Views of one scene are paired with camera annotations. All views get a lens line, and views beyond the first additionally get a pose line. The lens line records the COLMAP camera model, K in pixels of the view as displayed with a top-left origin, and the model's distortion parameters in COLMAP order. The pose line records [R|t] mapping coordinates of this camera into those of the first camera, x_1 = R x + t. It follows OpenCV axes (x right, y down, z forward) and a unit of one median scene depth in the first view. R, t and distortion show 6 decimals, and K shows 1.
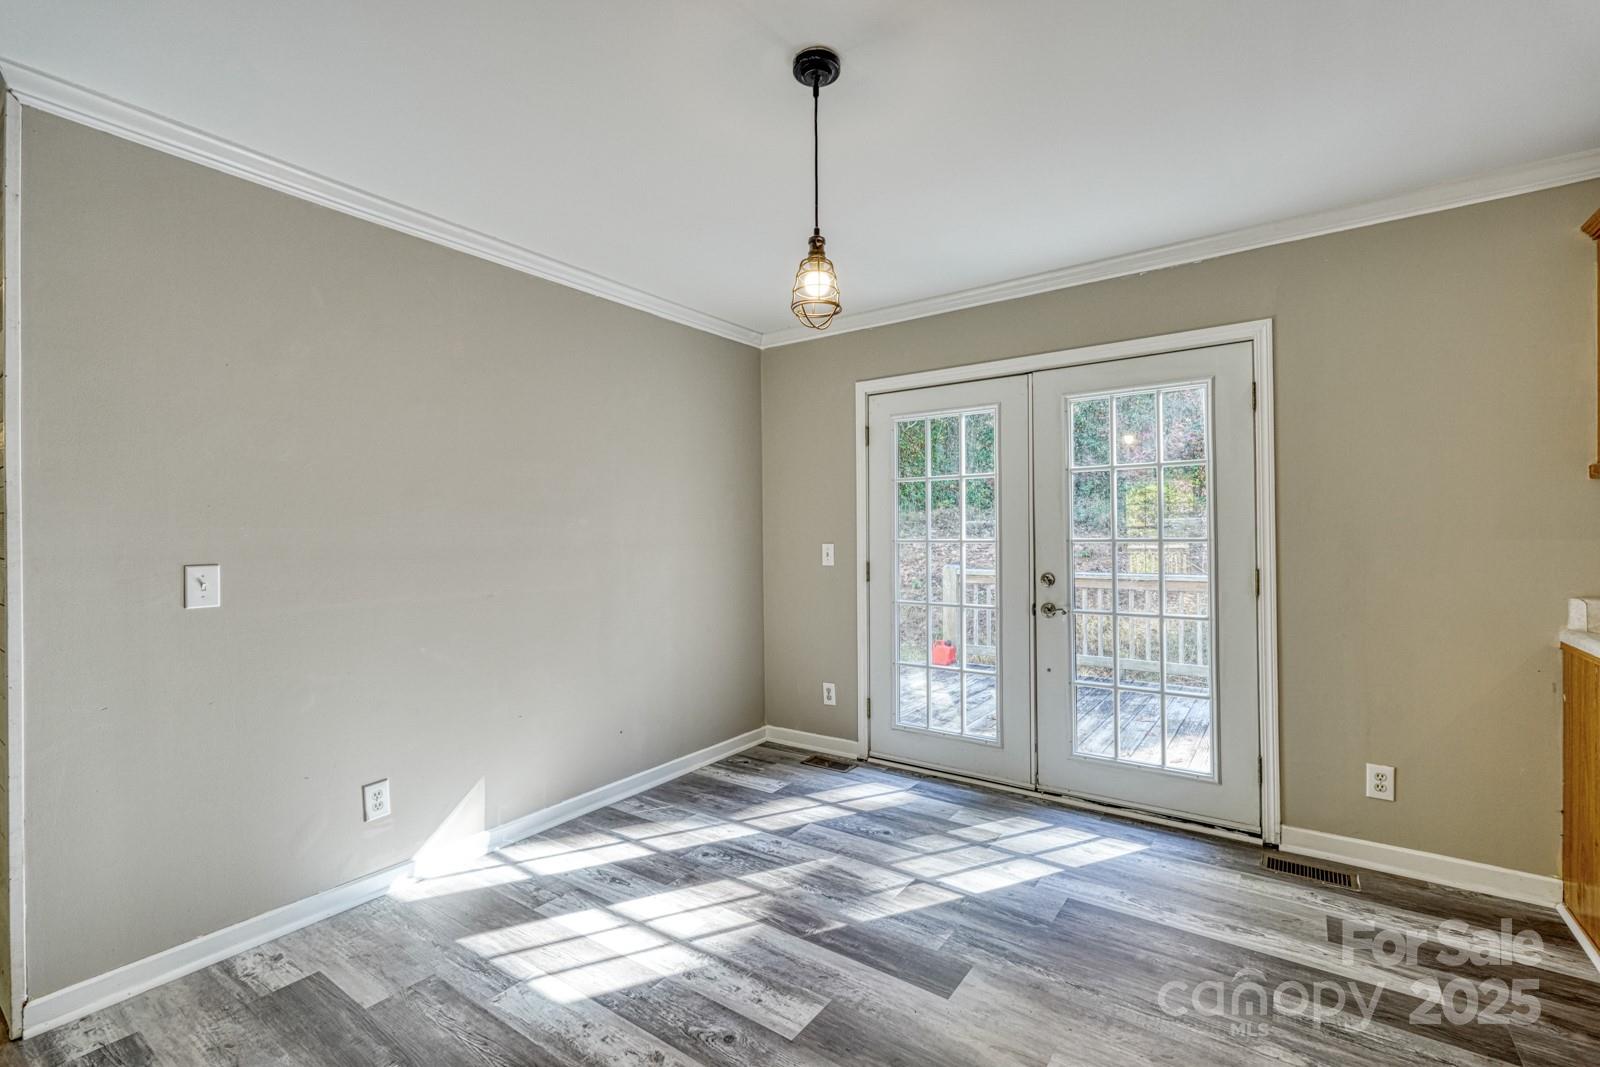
lens RADIAL K [[702.1, 0, 806.1], [0, 702.1, 527.2], [0, 0, 1]] dist [0.000282, 0.000276]
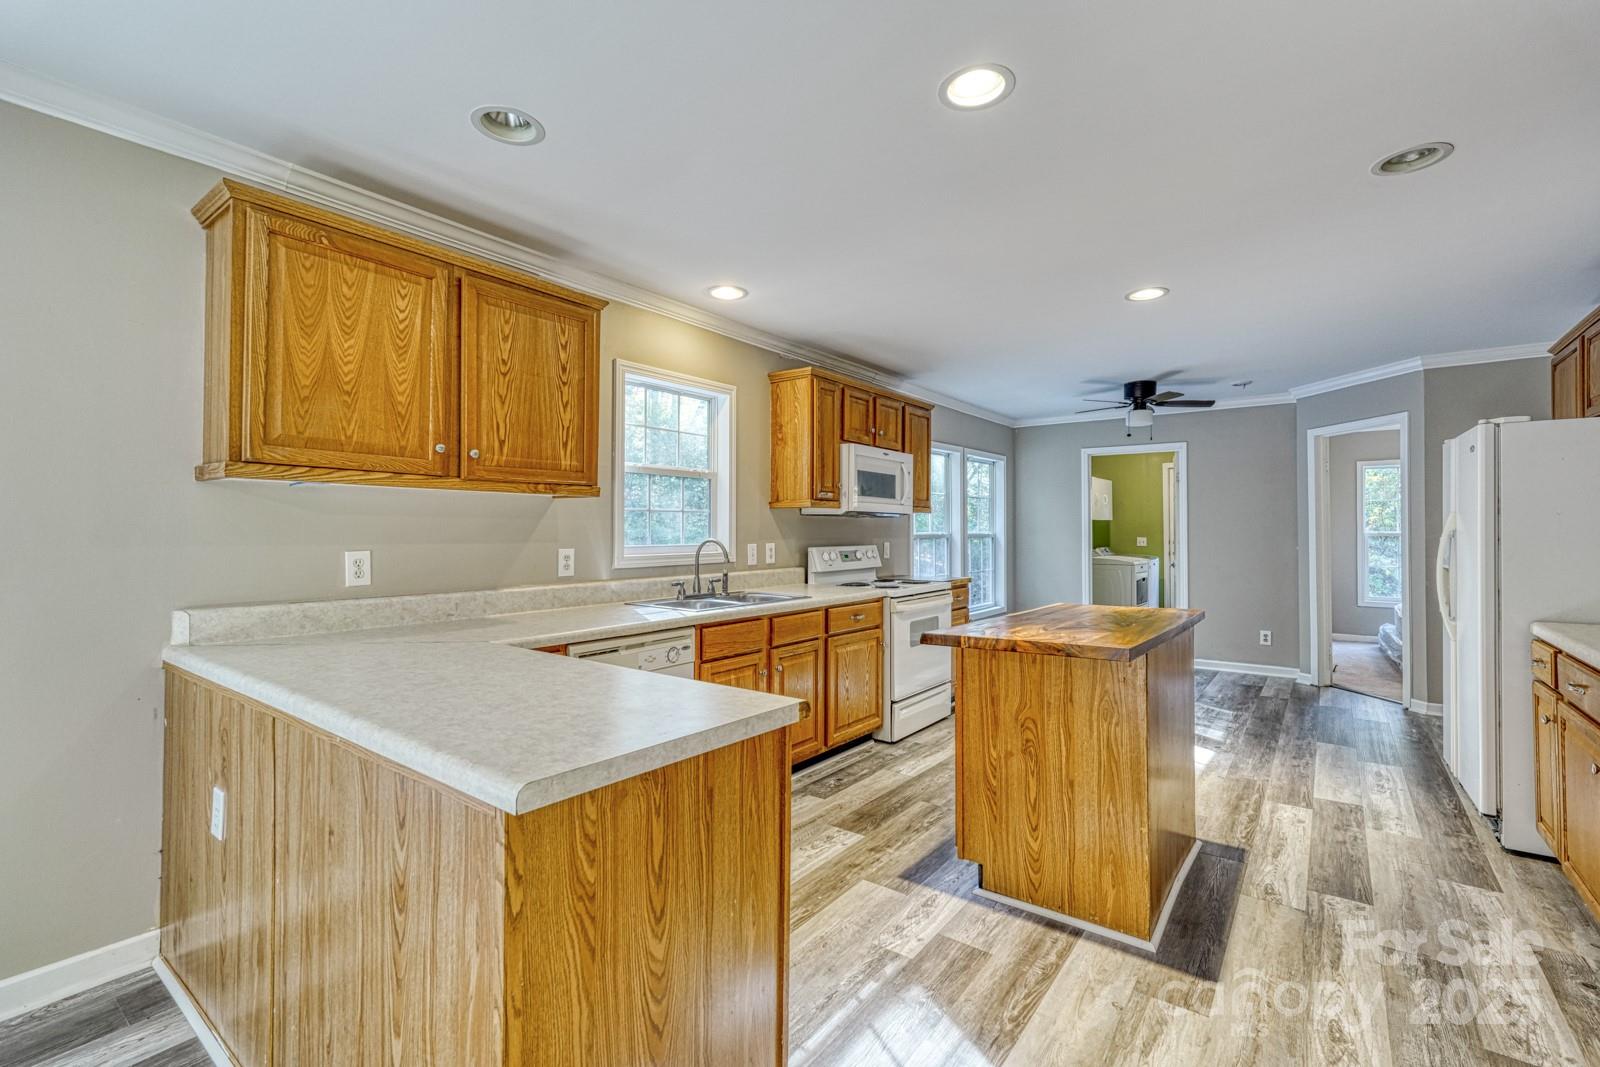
lens RADIAL K [[702.1, 0, 800.8], [0, 702.1, 528.4], [0, 0, 1]] dist [0.000282, 0.000276]
pose [[0.029646, 0.013024, 0.999476, 0.154531], [-0.006755, 0.999895, -0.012829, 0.000750], [-0.999538, -0.006371, 0.029731, 0.124294]]
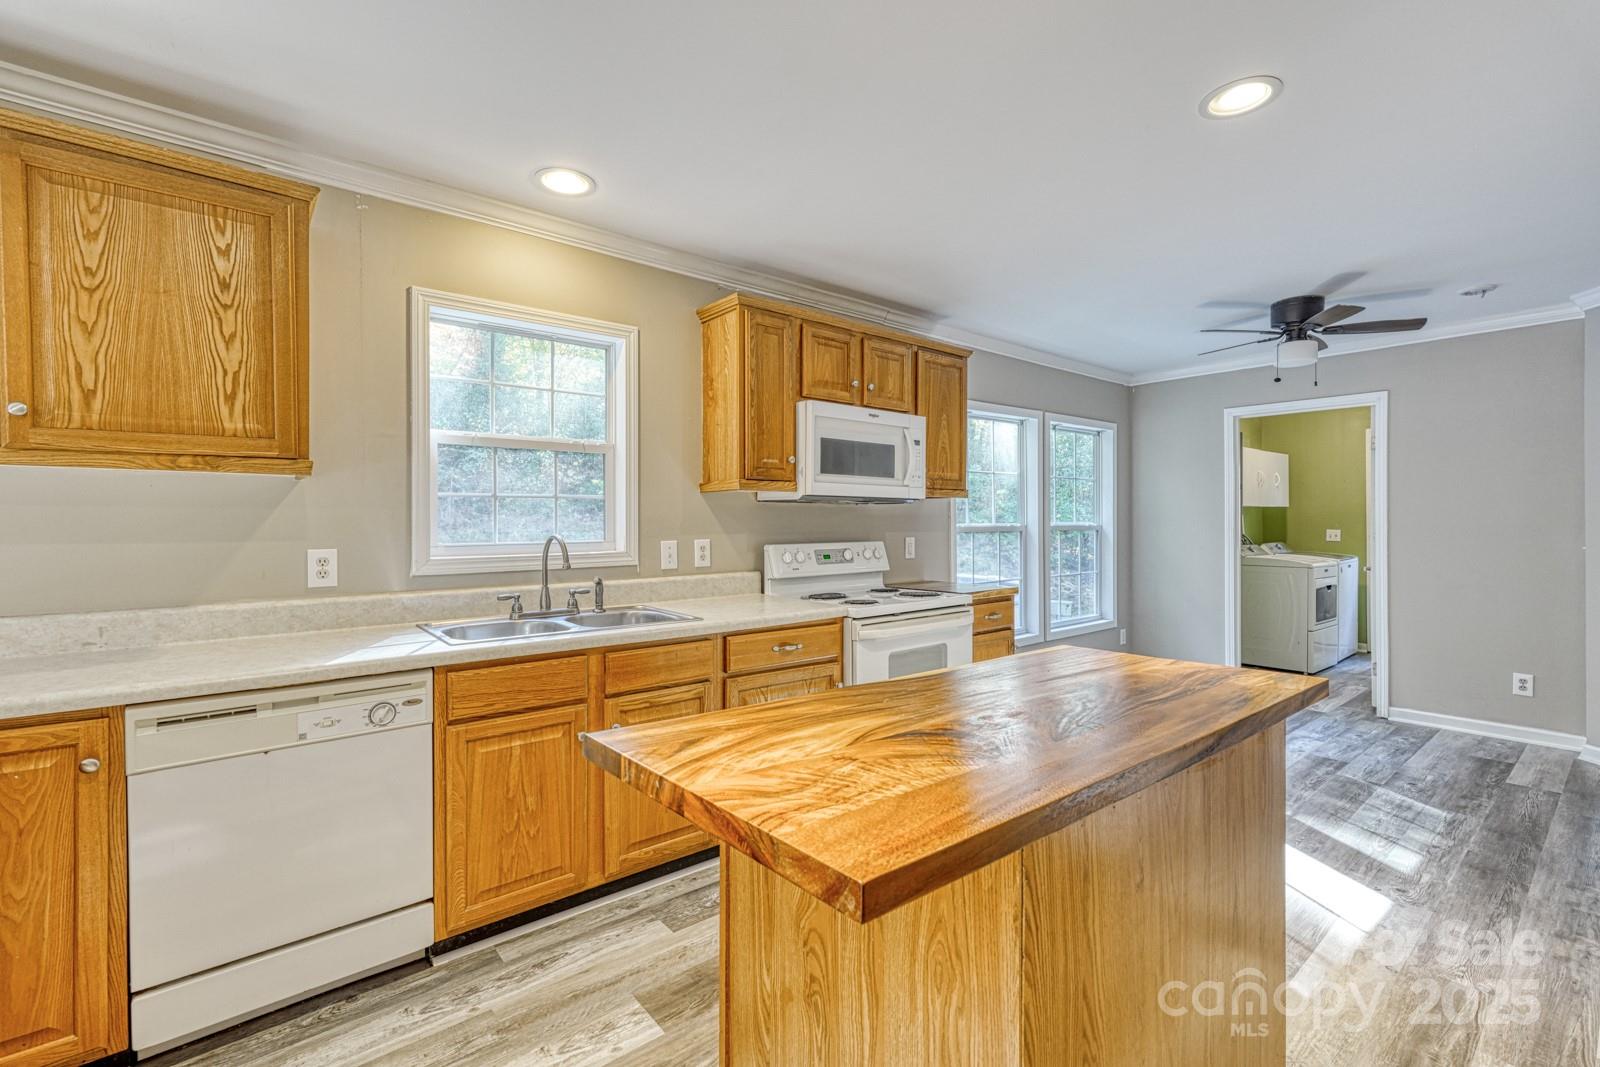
lens RADIAL K [[702.1, 0, 799.3], [0, 702.1, 530.2], [0, 0, 1]] dist [0.000282, 0.000276]
pose [[0.262264, -0.002192, 0.964994, 0.591479], [-0.004980, 0.999981, 0.003625, -0.005848], [-0.964983, -0.005756, 0.262248, -0.188608]]
